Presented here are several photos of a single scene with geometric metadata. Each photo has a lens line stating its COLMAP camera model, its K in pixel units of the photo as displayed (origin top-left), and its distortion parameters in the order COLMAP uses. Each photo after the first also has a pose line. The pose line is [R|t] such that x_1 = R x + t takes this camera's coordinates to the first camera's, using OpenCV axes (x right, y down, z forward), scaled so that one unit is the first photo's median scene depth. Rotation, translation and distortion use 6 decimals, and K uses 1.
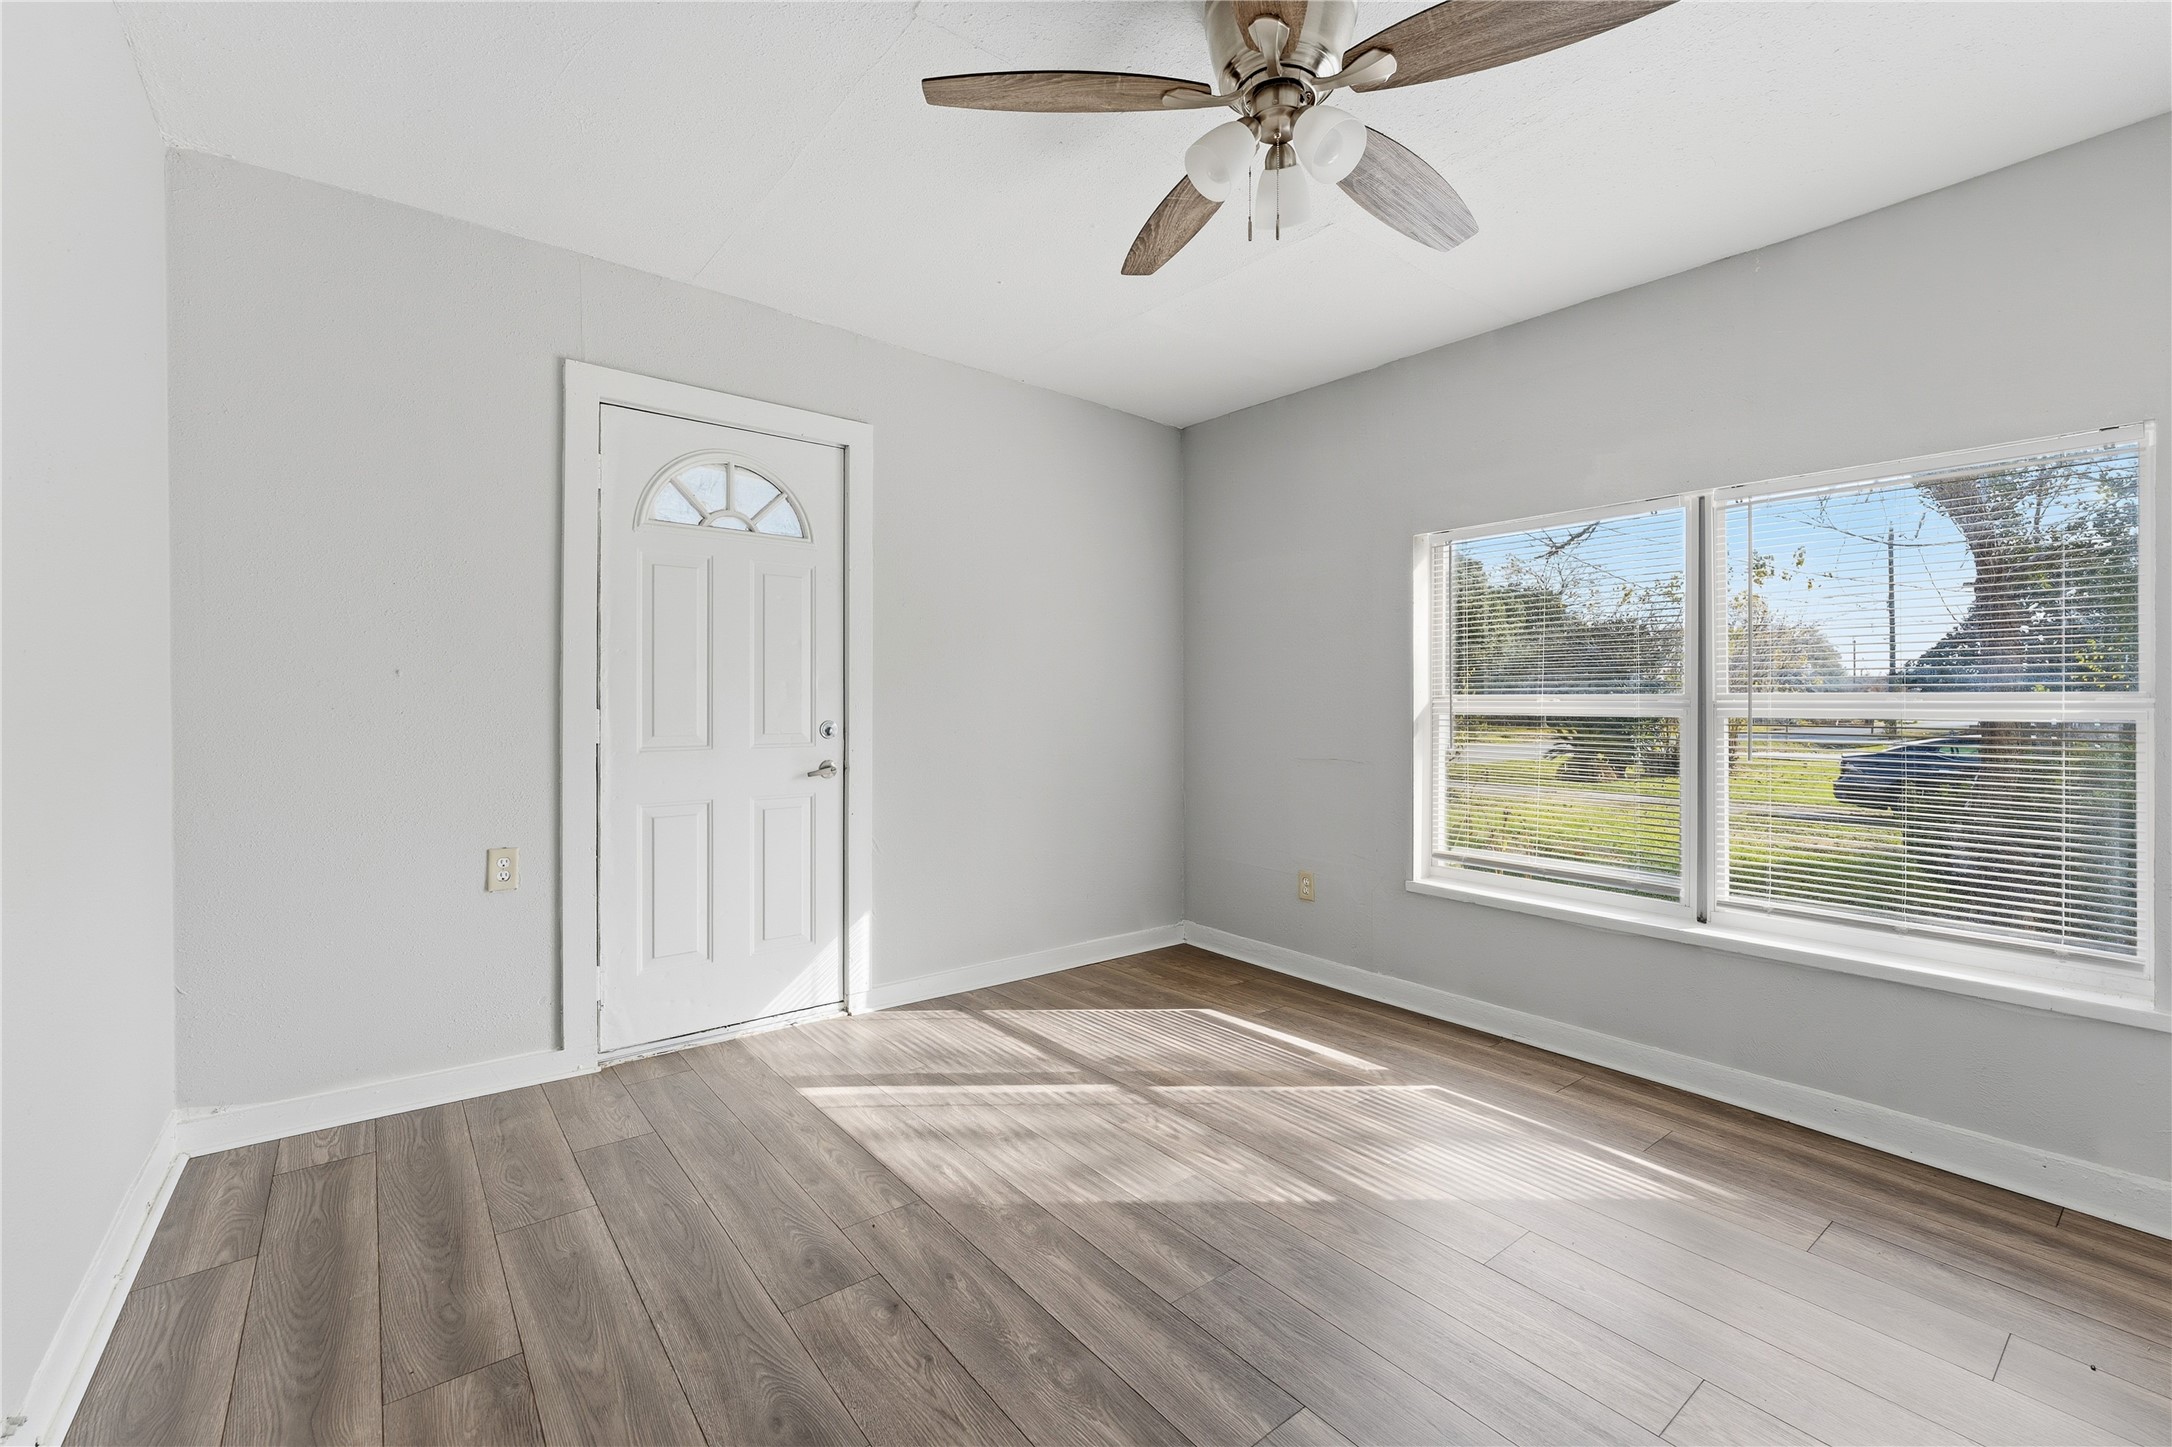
lens RADIAL K [[918.9, 0, 1082.4], [0, 918.9, 705.4], [0, 0, 1]] dist [-0.001927, -0.000314]
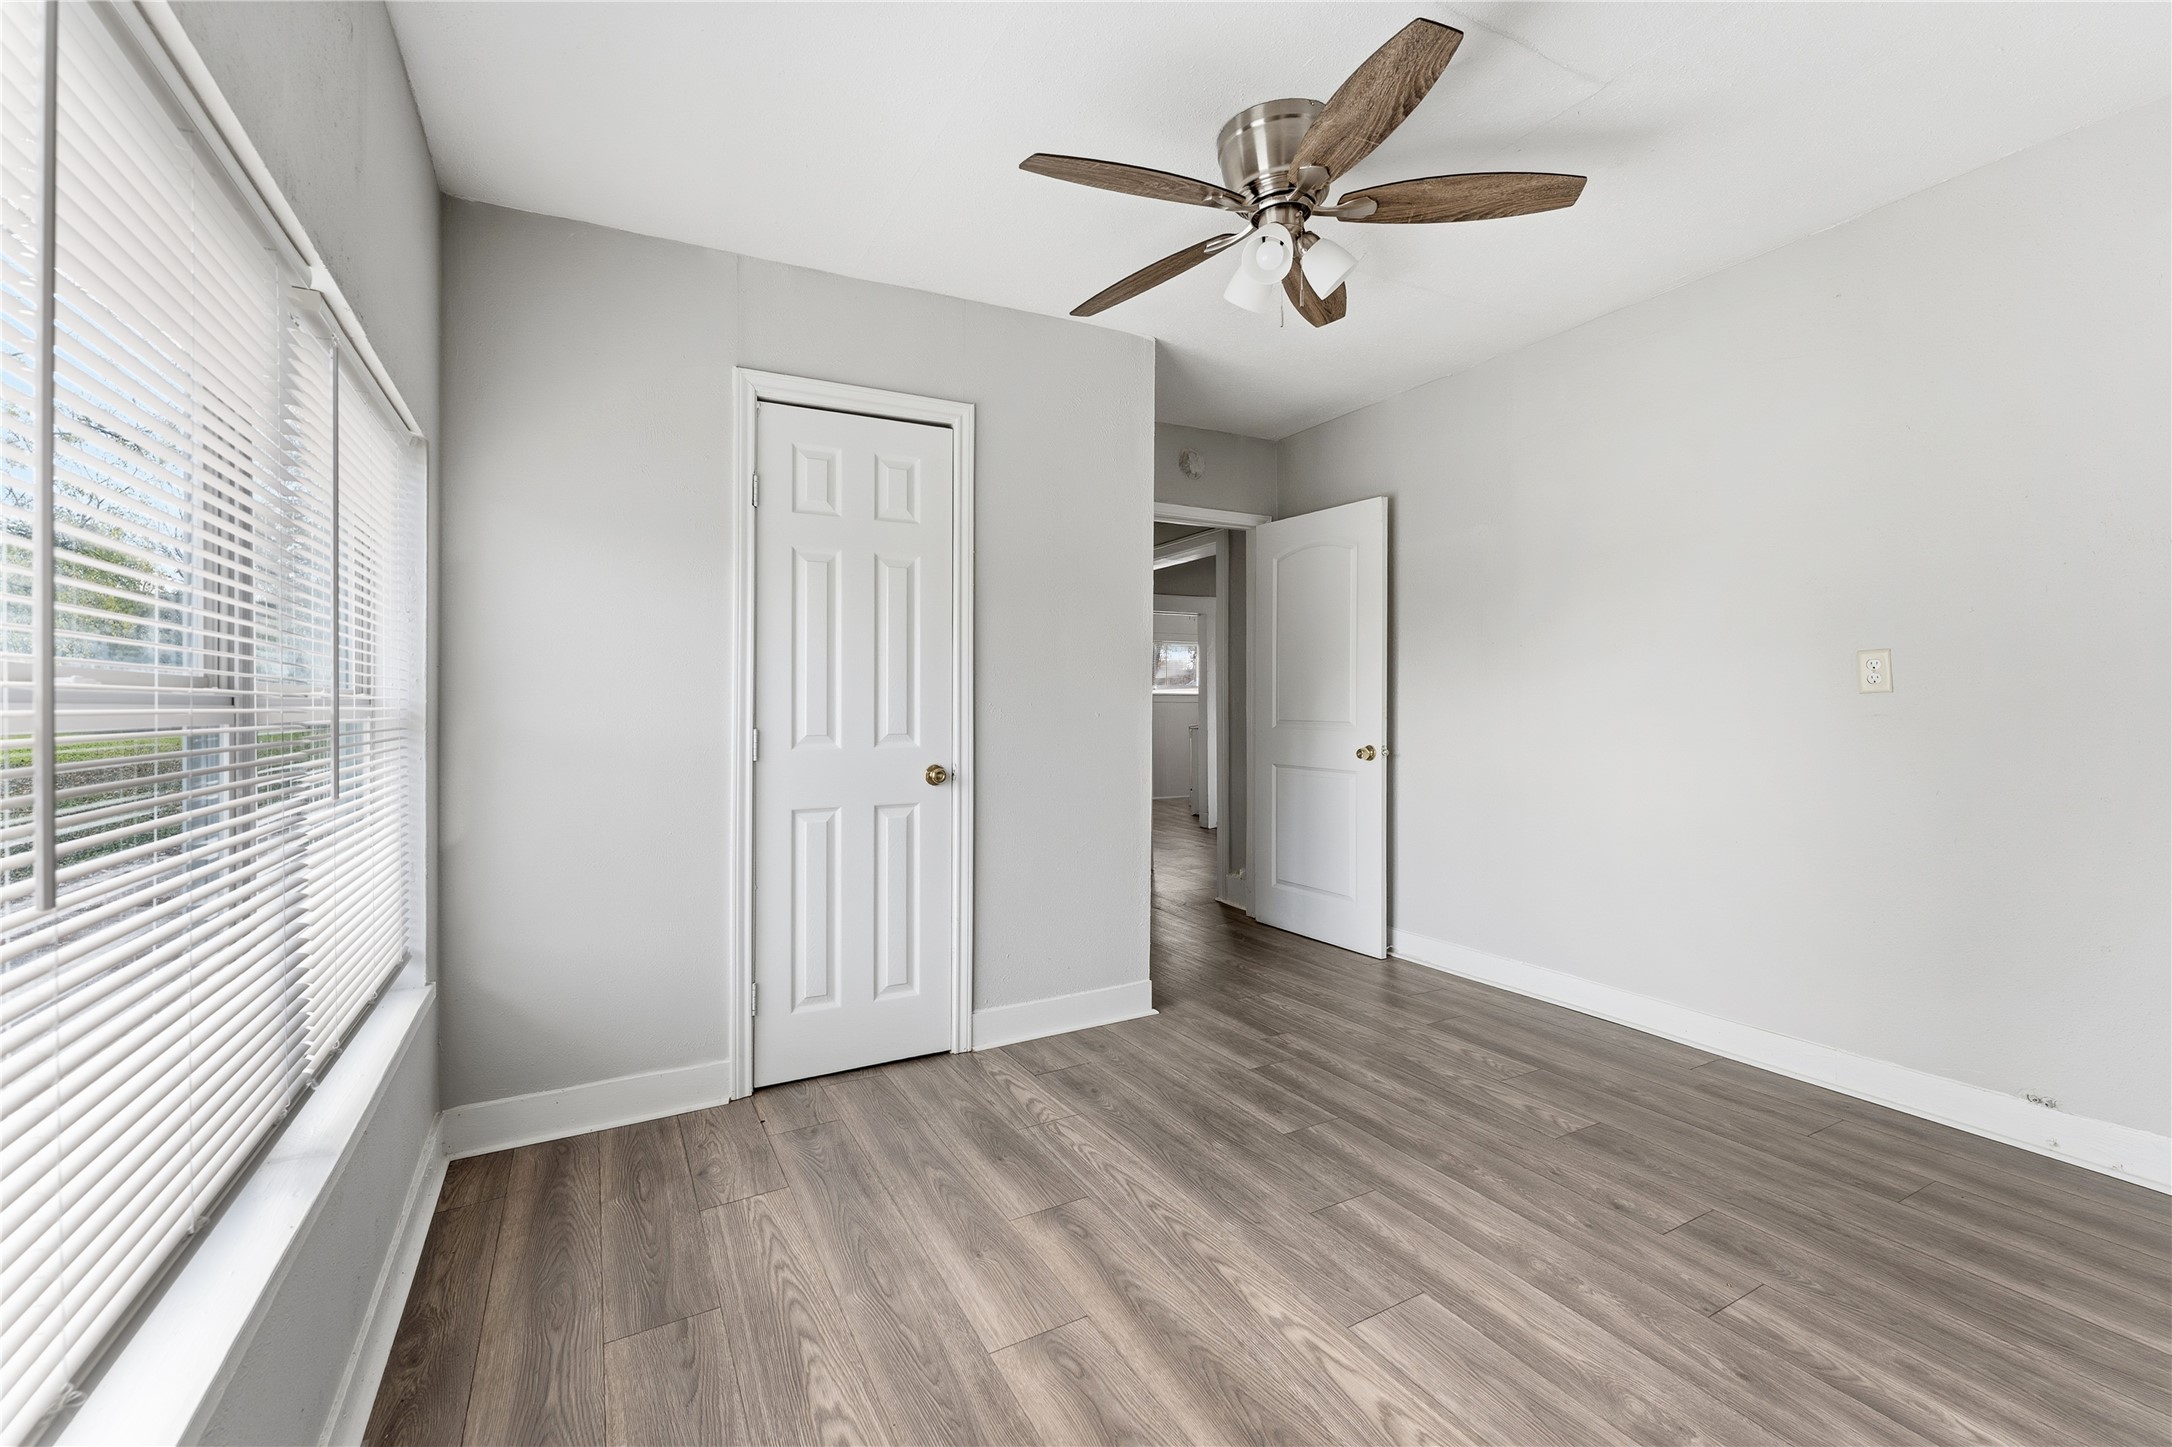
lens RADIAL K [[918.9, 0, 1086.2], [0, 918.9, 703.7], [0, 0, 1]] dist [-0.001927, -0.000314]
pose [[-0.985395, 0.003925, 0.170238, 0.246388], [0.003819, 0.999992, -0.000949, 0.006138], [-0.170240, -0.000285, -0.985403, 2.114662]]
